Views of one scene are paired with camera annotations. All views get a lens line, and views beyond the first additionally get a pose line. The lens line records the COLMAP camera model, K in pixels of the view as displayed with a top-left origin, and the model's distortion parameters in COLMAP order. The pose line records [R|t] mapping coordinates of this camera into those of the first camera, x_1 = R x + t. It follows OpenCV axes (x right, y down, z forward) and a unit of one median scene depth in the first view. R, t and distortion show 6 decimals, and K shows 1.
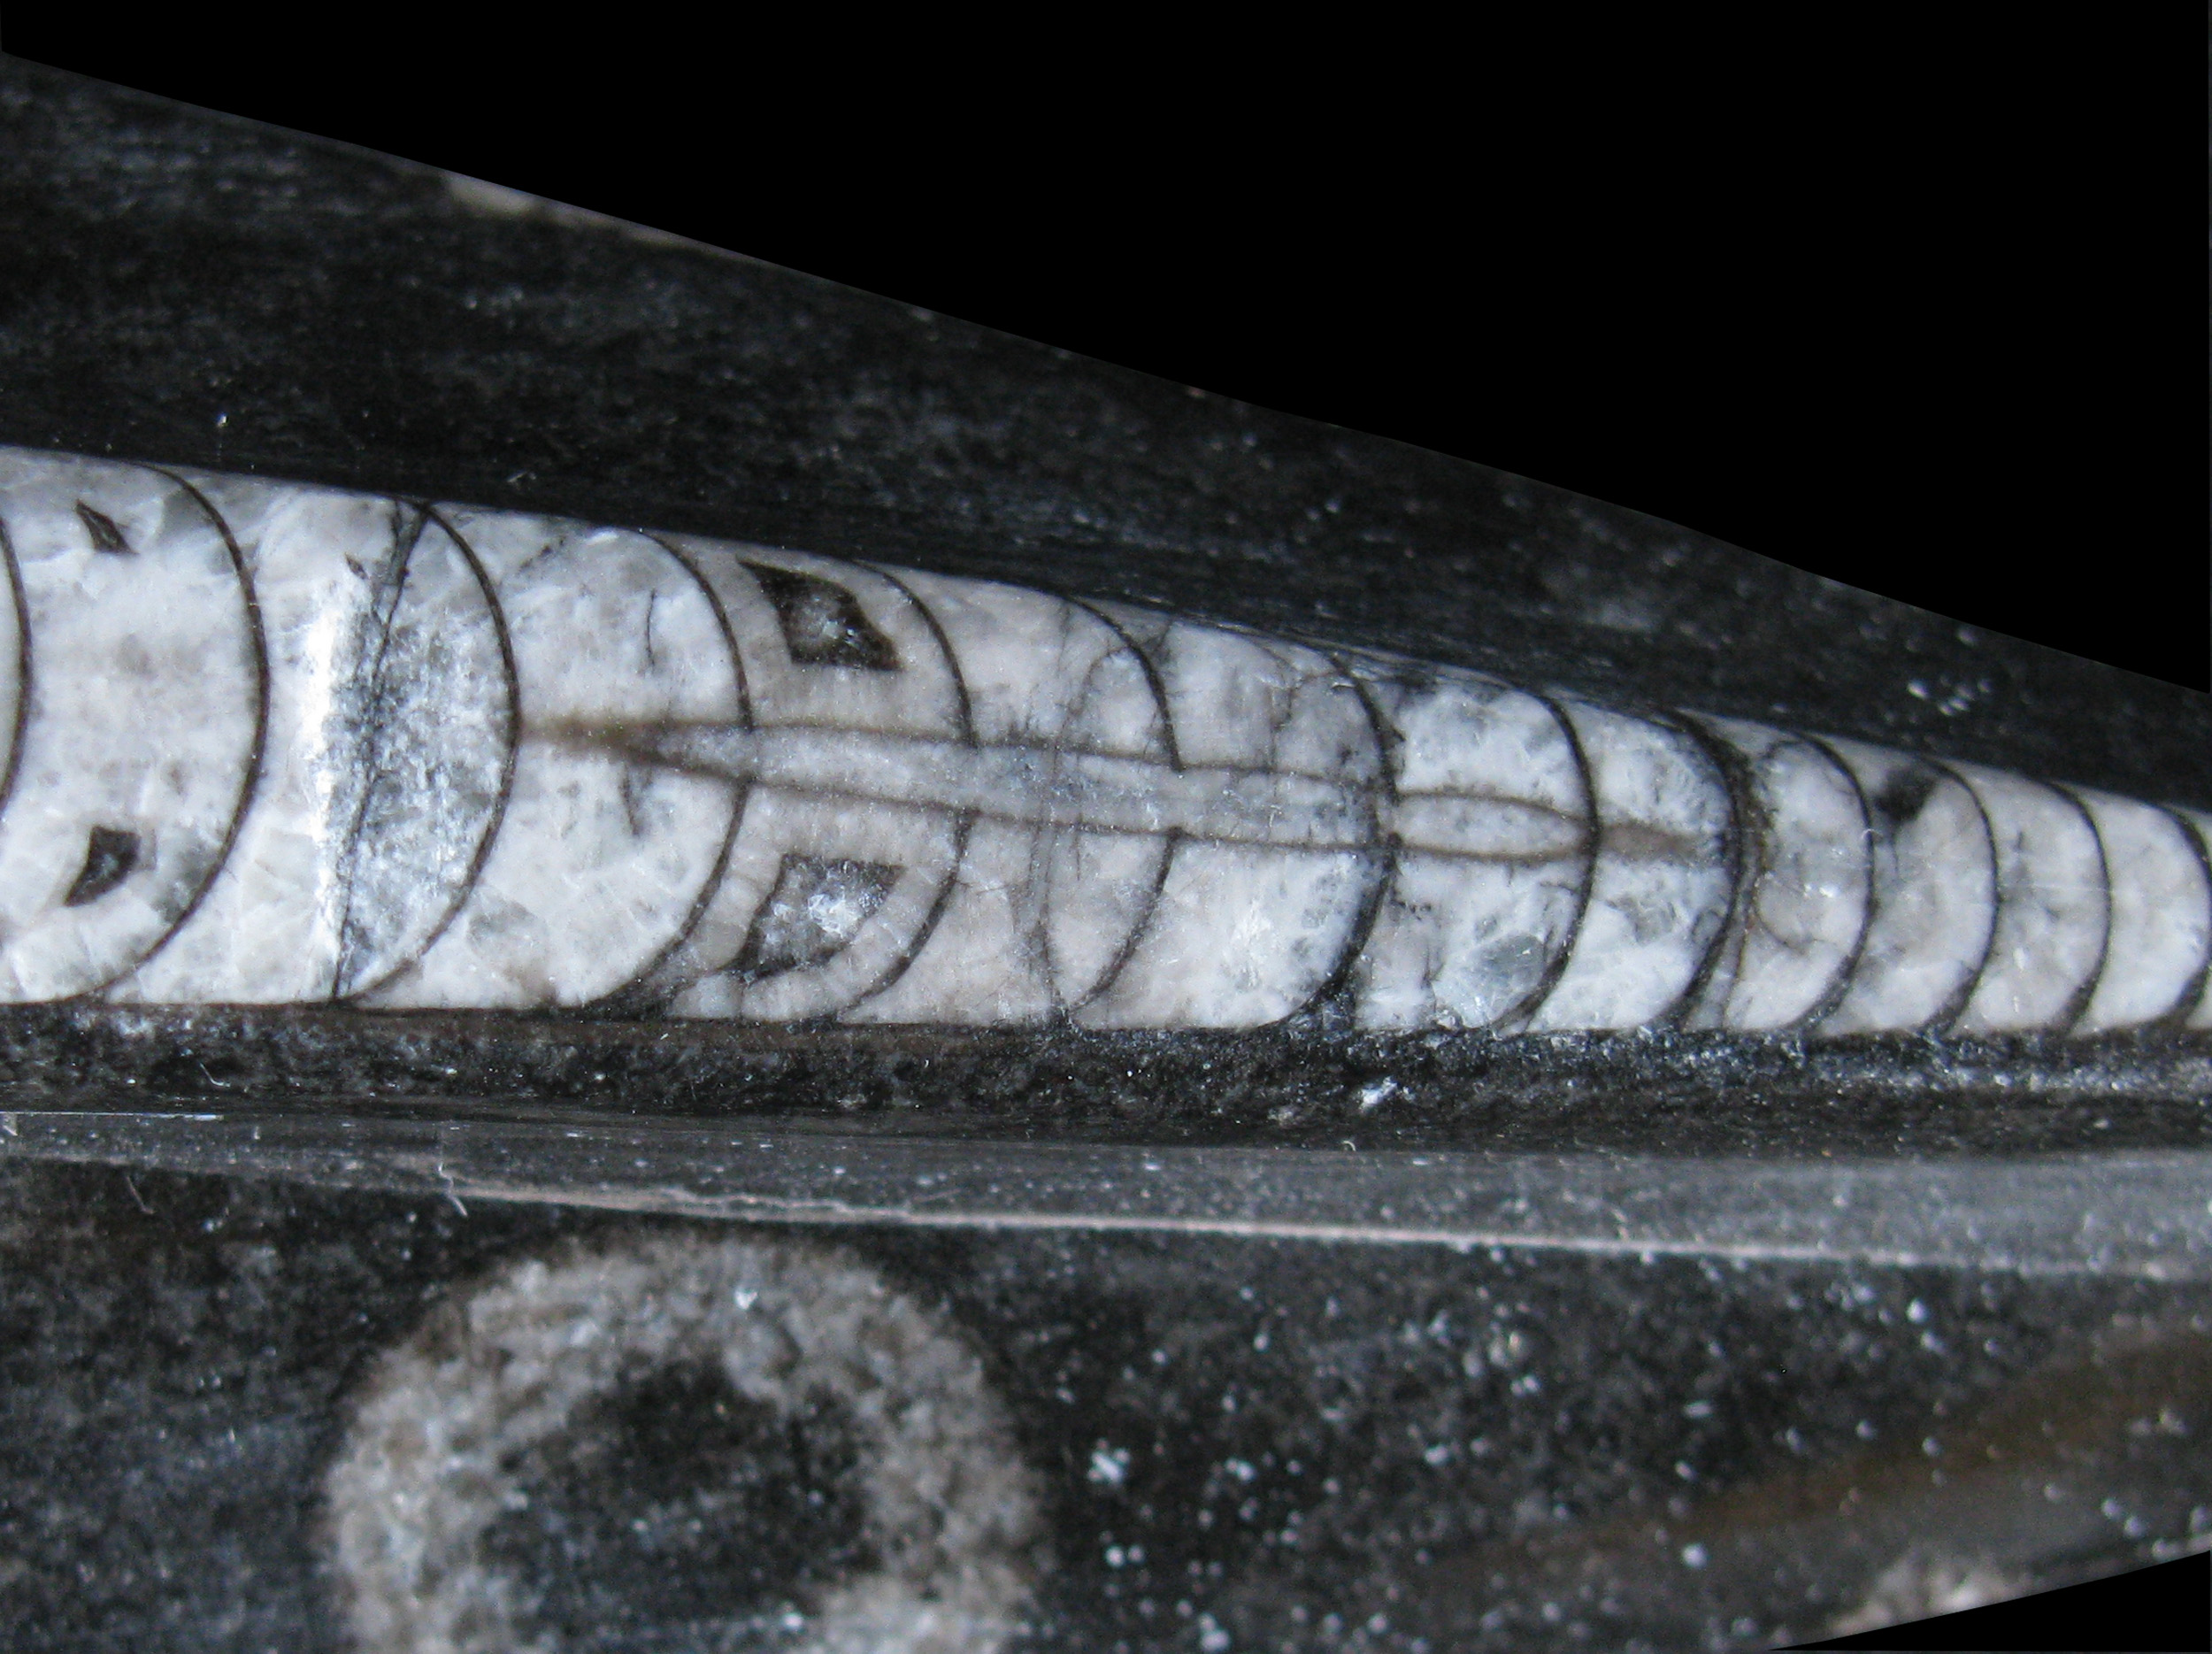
lens RADIAL K [[5270.9, 0, 1098.5], [0, 5270.9, 836.2], [0, 0, 1]] dist [-0.027814, 0.000000]
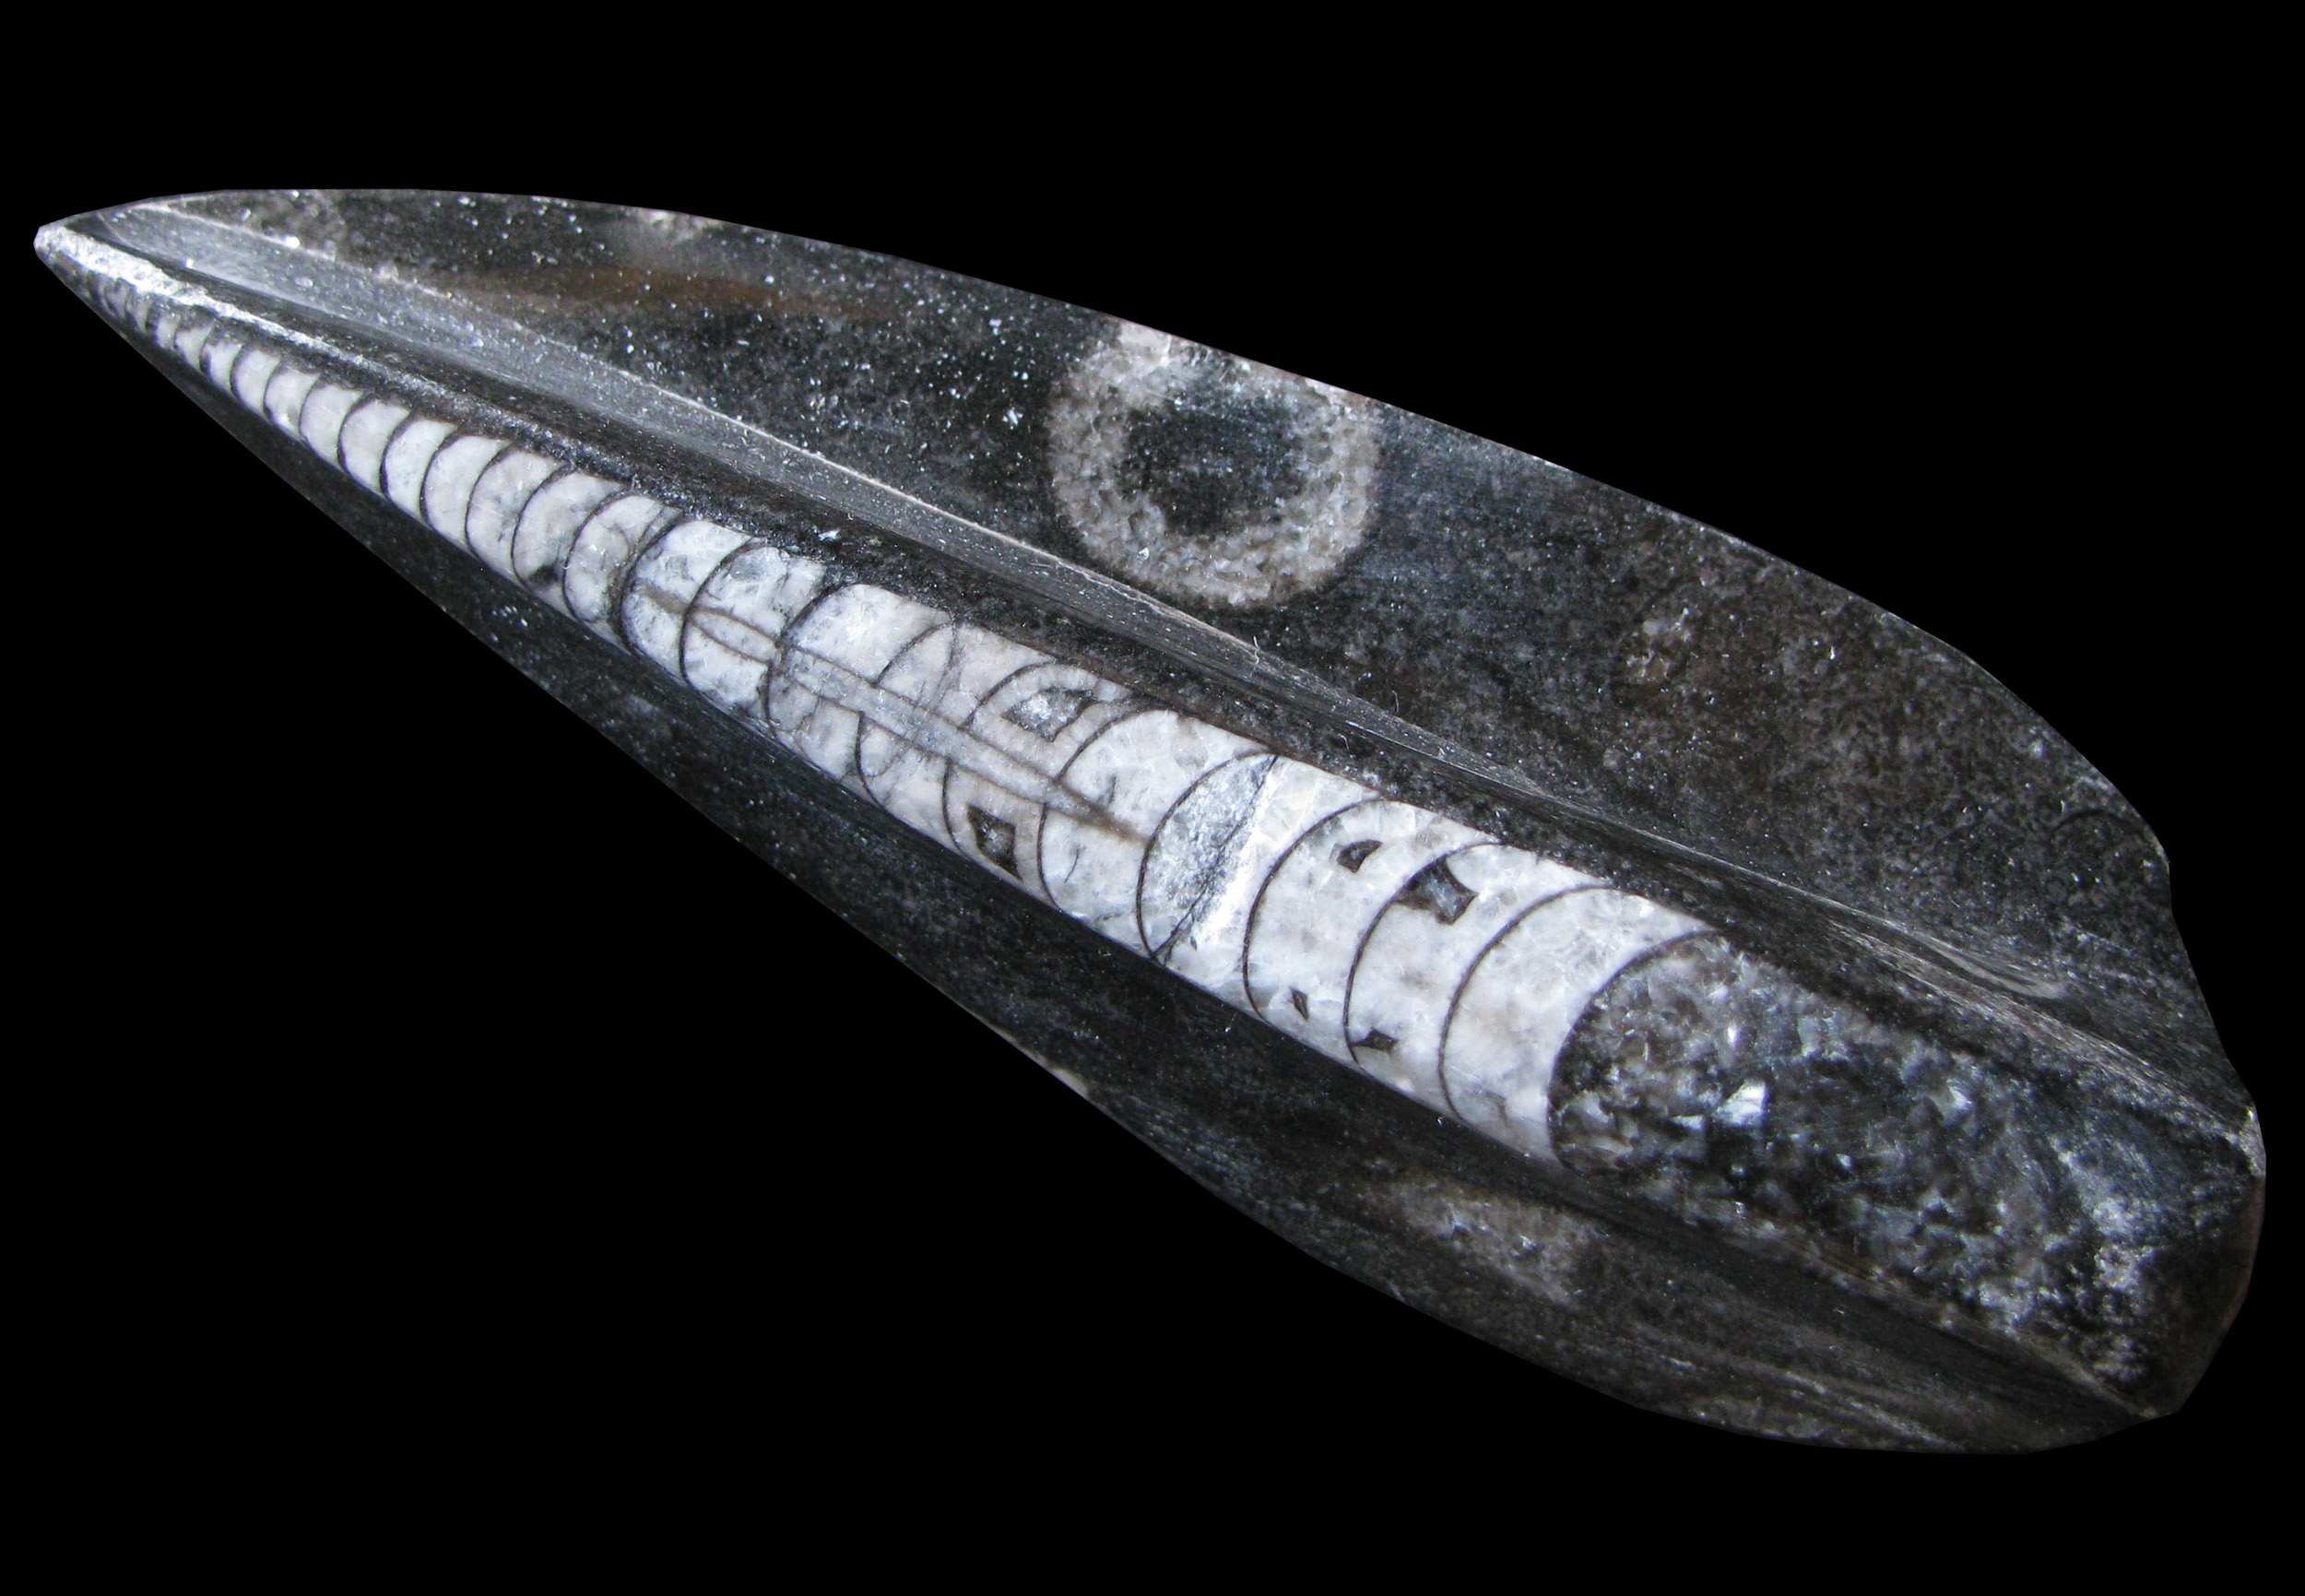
lens RADIAL K [[2907.8, 0, 1161.0], [0, 2907.8, 788.0], [0, 0, 1]] dist [0.013487, 0.000000]
pose [[-0.929130, -0.355582, -0.101388, 0.011386], [0.357136, -0.934048, 0.003005, -0.001513], [-0.095770, -0.033417, 0.994842, -0.161995]]
